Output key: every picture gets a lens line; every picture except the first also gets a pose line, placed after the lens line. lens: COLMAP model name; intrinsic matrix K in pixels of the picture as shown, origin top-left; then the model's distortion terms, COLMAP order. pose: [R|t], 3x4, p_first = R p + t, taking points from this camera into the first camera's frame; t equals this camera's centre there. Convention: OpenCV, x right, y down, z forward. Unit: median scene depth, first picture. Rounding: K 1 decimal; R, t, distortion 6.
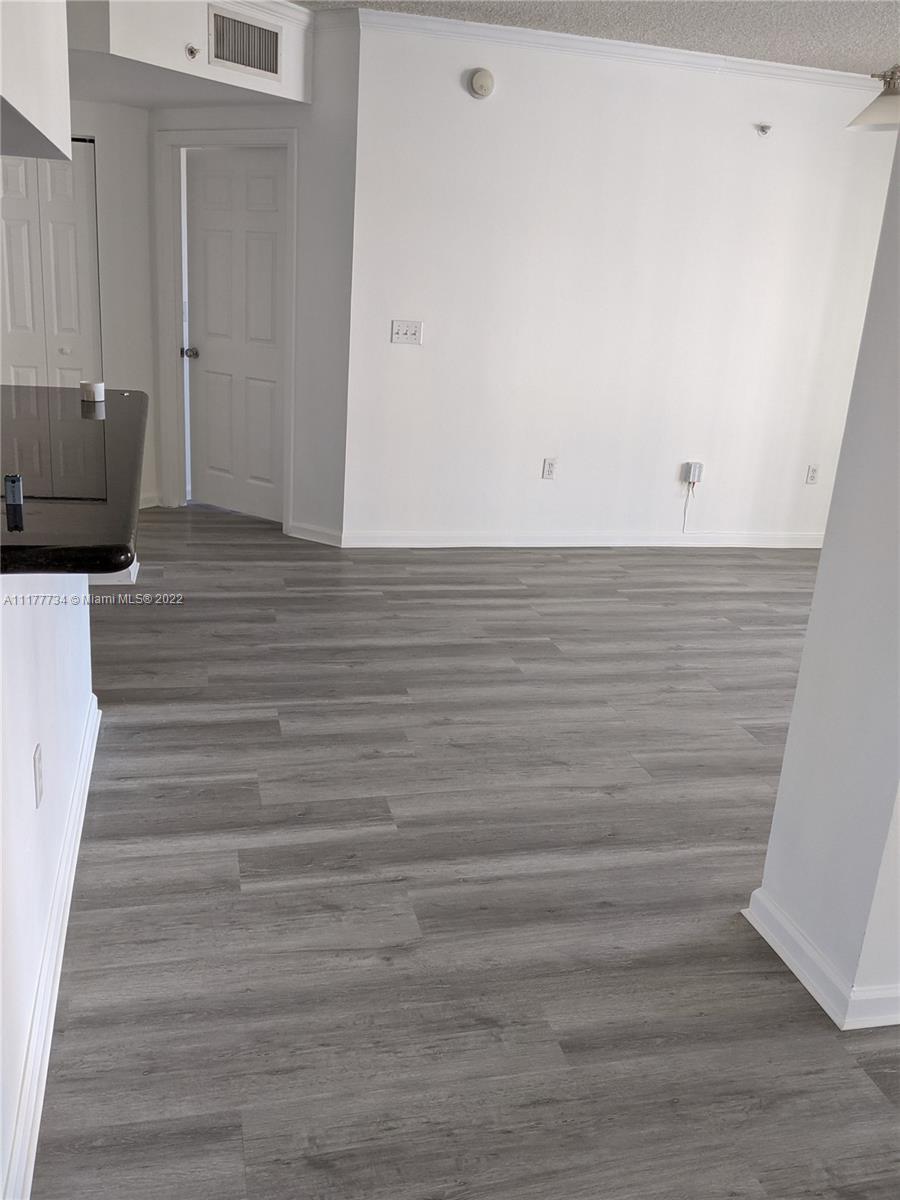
lens RADIAL K [[1043.8, 0, 449.4], [0, 1043.8, 601.3], [0, 0, 1]] dist [0.001125, -0.028456]
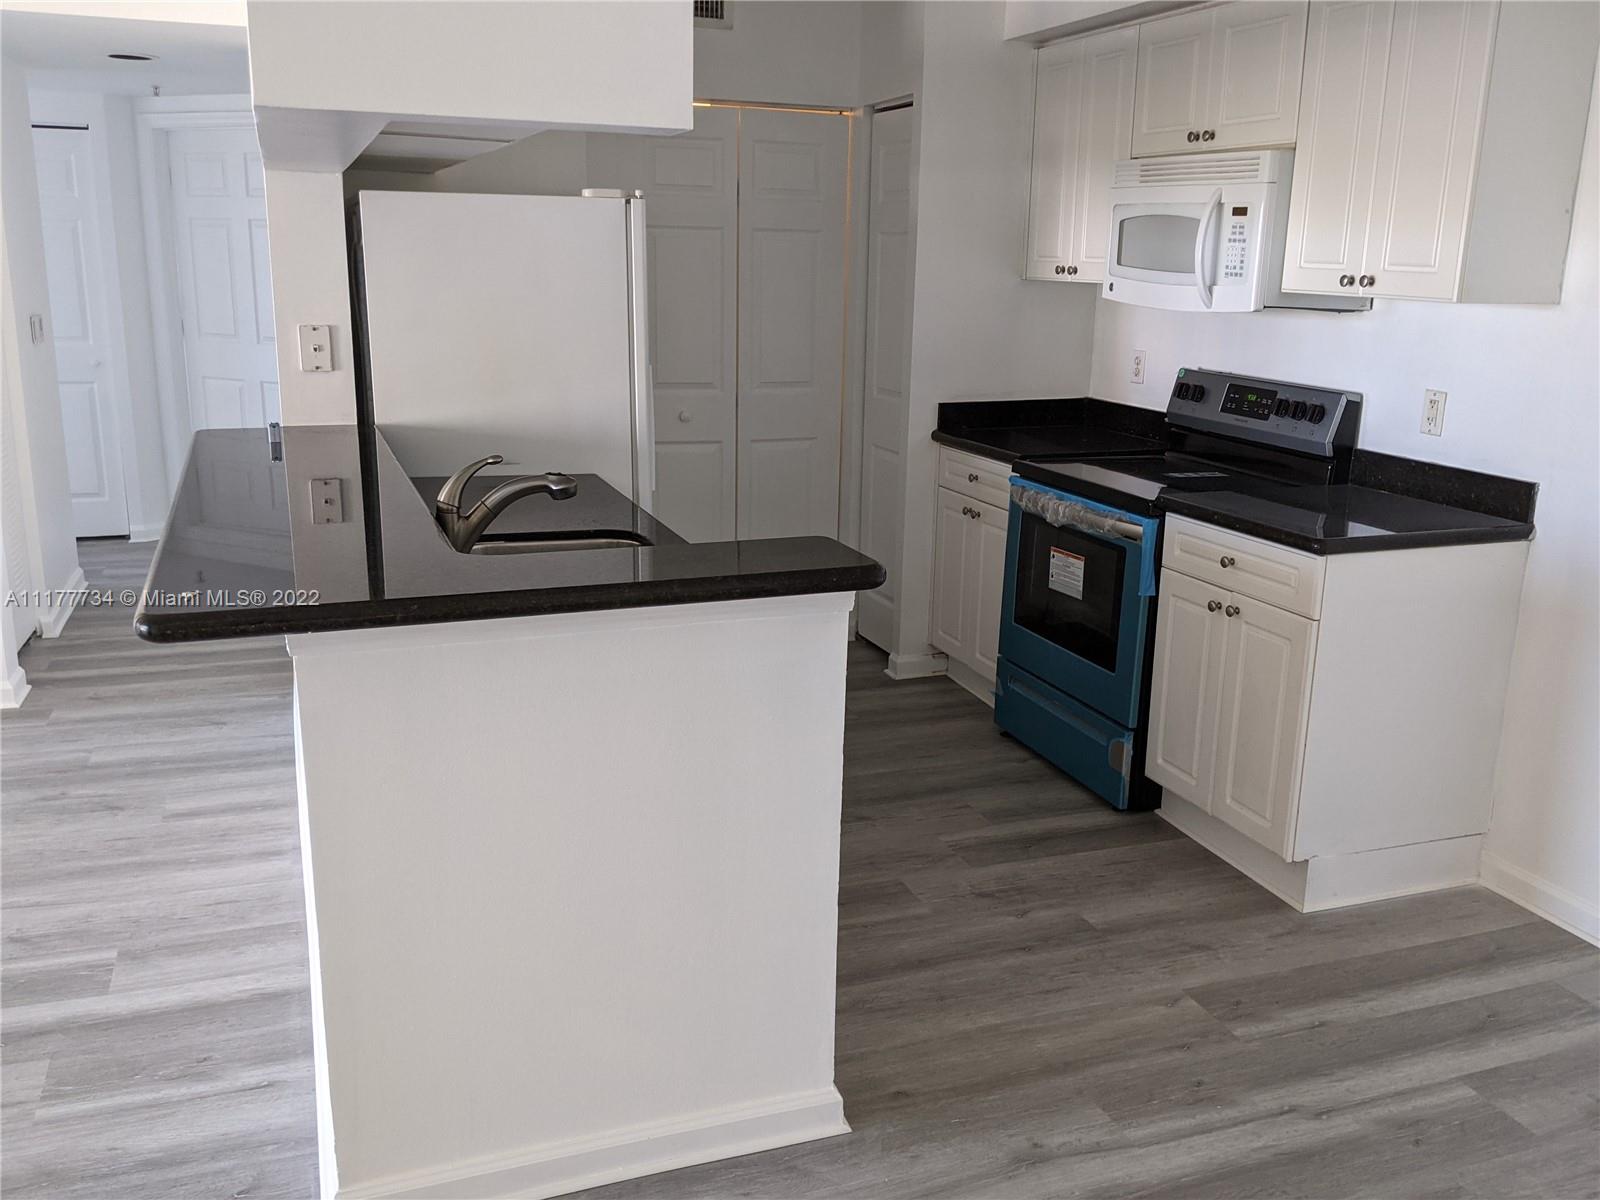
lens RADIAL K [[1391.8, 0, 798.9], [0, 1391.8, 599.7], [0, 0, 1]] dist [0.001125, -0.028456]
pose [[-0.991492, -0.044307, -0.122393, -0.606842], [-0.102292, 0.846699, 0.522146, -0.648350], [0.080495, 0.530223, -0.844028, 1.850743]]
